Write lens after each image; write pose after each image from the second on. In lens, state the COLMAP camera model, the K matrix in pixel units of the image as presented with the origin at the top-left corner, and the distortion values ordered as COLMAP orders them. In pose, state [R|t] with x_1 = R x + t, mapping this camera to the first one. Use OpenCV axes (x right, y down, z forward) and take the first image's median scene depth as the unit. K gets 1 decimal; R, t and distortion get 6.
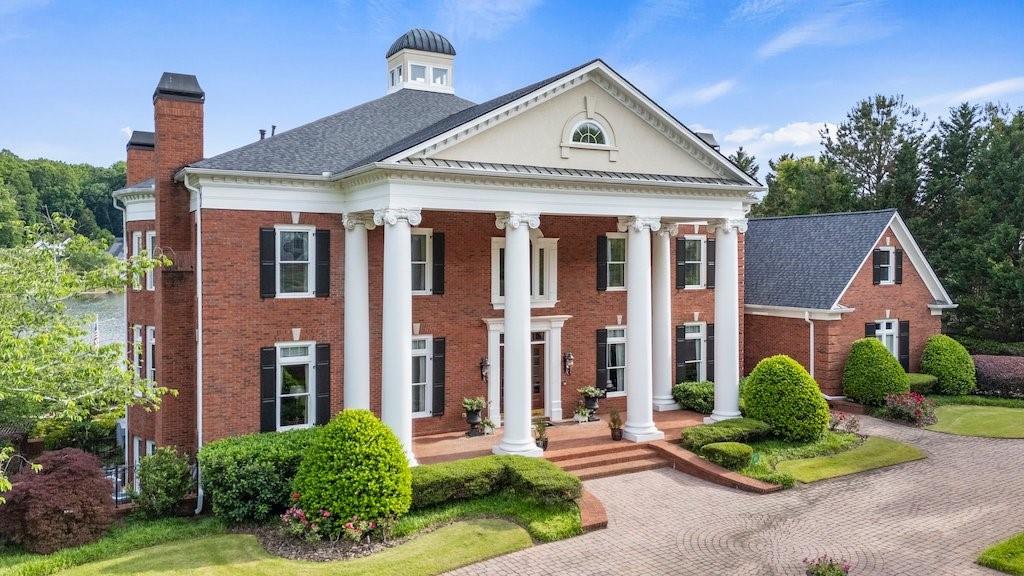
lens RADIAL K [[763.3, 0, 506.8], [0, 763.3, 284.0], [0, 0, 1]] dist [0.039639, -0.039895]
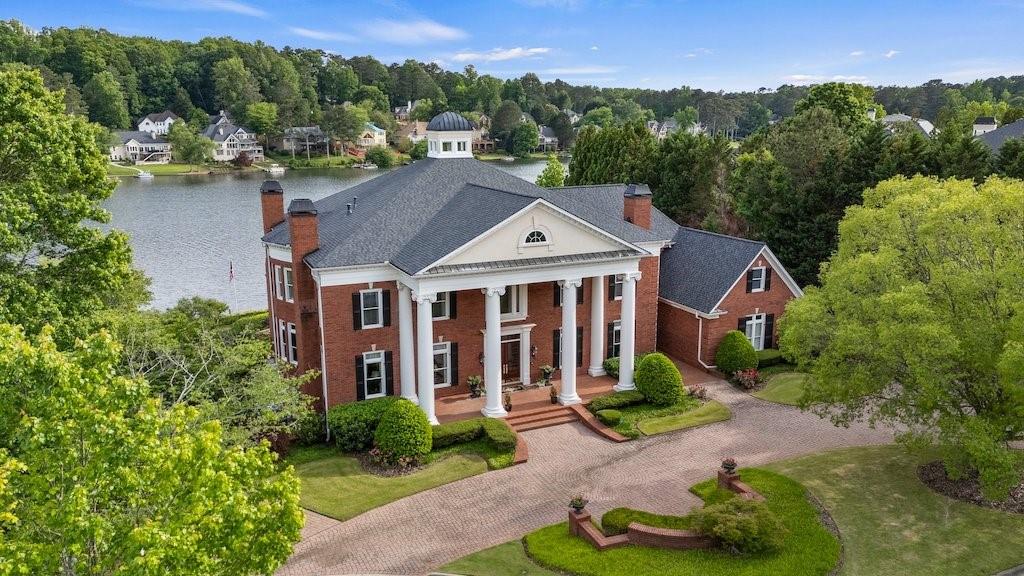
lens RADIAL K [[763.3, 0, 513.7], [0, 763.3, 286.7], [0, 0, 1]] dist [0.039639, -0.039895]
pose [[0.995823, 0.017130, -0.089678, 0.216571], [0.001070, 0.979983, 0.199080, -0.434041], [0.091294, -0.198344, 0.975871, -0.712720]]
